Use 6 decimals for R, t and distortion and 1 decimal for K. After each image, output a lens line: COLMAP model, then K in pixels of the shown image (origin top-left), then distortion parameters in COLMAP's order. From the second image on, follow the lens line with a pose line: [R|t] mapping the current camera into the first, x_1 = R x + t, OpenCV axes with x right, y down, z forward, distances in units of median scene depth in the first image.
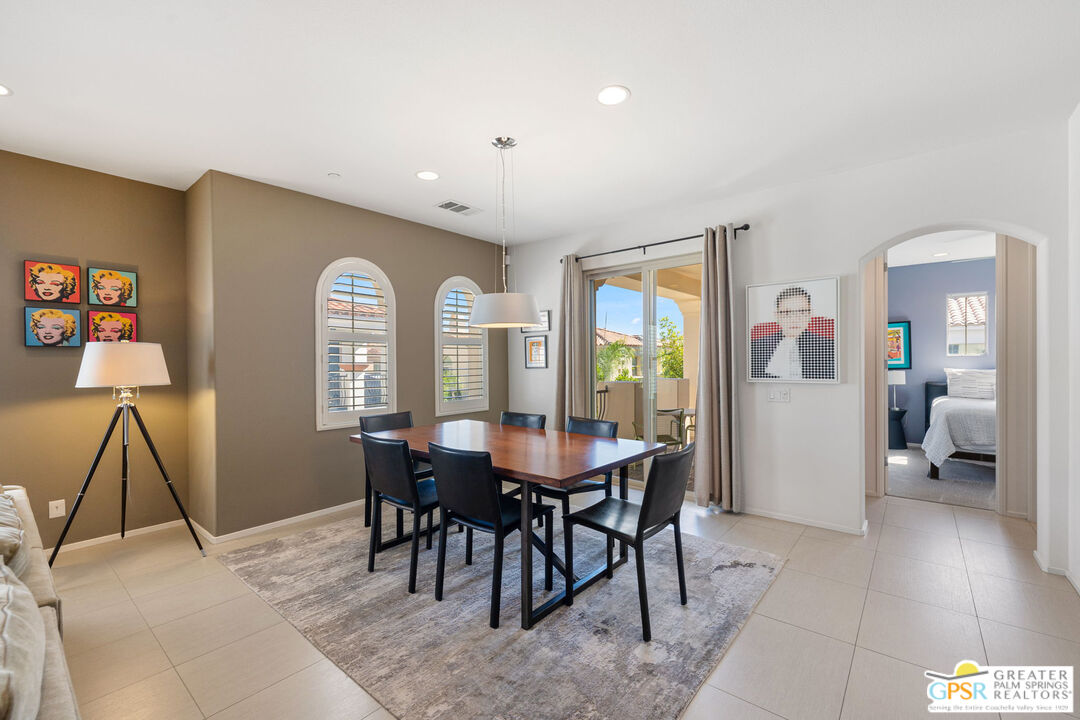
lens RADIAL K [[454.4, 0, 535.4], [0, 454.4, 363.6], [0, 0, 1]] dist [-0.001088, 0.000451]
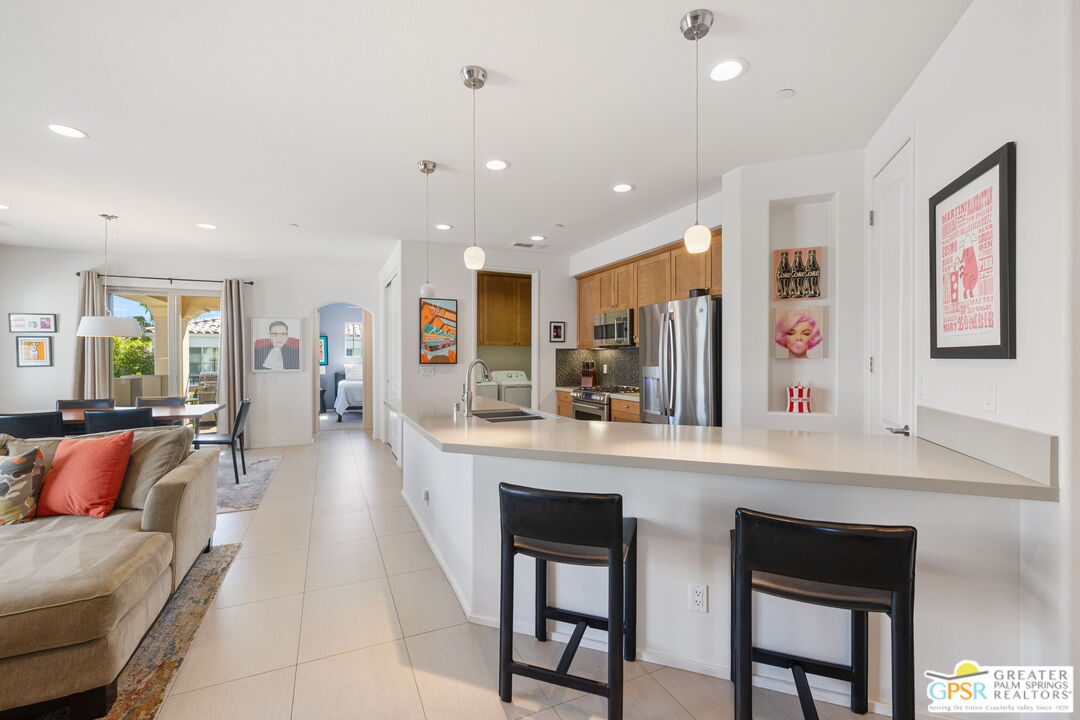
lens RADIAL K [[454.4, 0, 530.5], [0, 454.4, 357.8], [0, 0, 1]] dist [-0.001088, 0.000451]
pose [[0.434807, 0.006391, 0.900501, -0.633238], [0.002388, 0.999963, -0.008250, 0.002566], [-0.900521, 0.005737, 0.434775, -0.712076]]
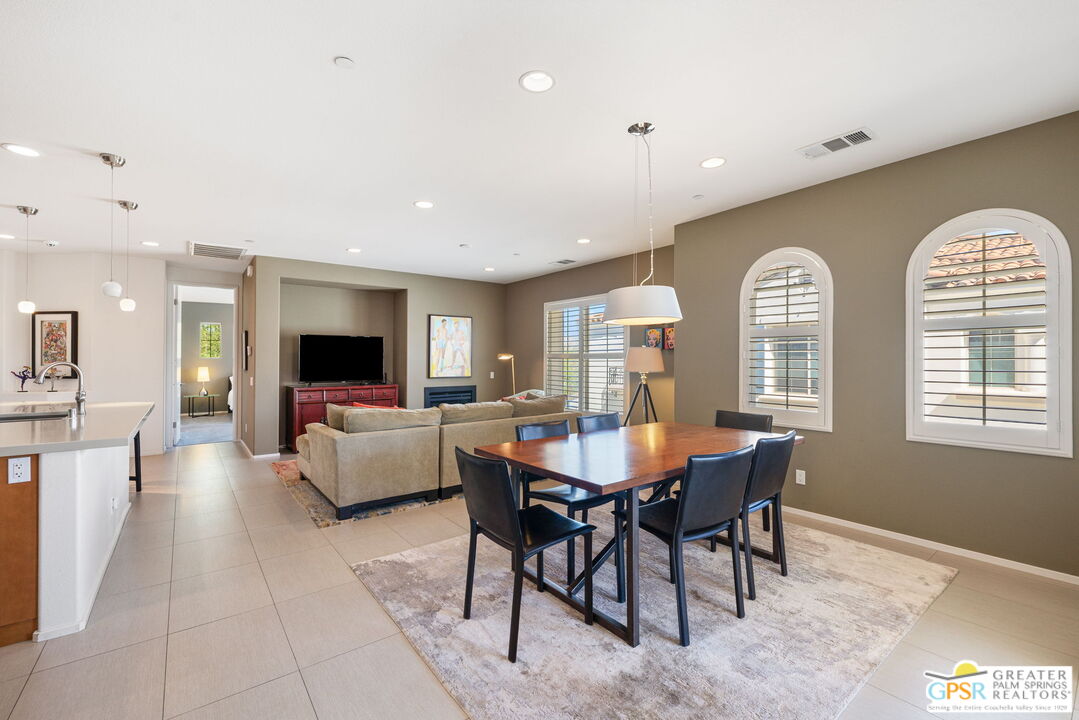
lens RADIAL K [[454.0, 0, 534.8], [0, 454.0, 349.6], [0, 0, 1]] dist [-0.001088, 0.000451]
pose [[-0.209911, -0.012809, -0.977637, 0.684283], [0.003258, 0.999899, -0.013800, -0.009979], [0.977715, -0.006082, -0.209848, 0.739480]]
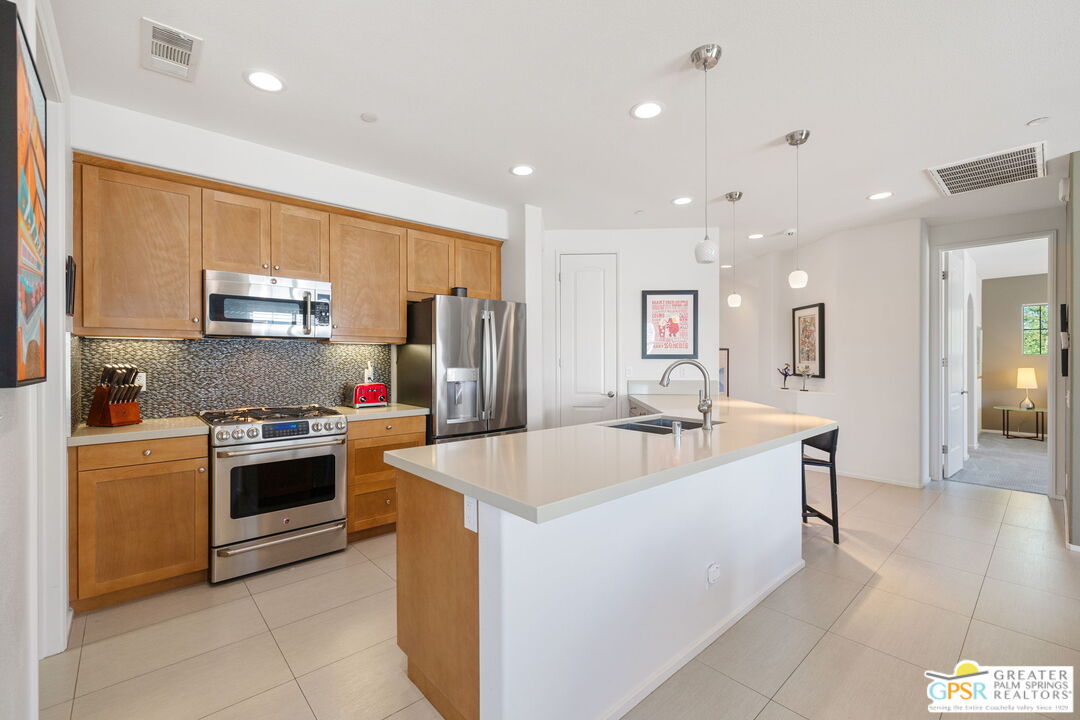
lens RADIAL K [[454.4, 0, 543.0], [0, 454.4, 357.3], [0, 0, 1]] dist [-0.001088, 0.000451]
pose [[-0.989835, 0.006116, 0.142089, 0.165183], [0.006181, 0.999981, 0.000015, -0.006485], [-0.142086, 0.000893, -0.989854, 0.392341]]
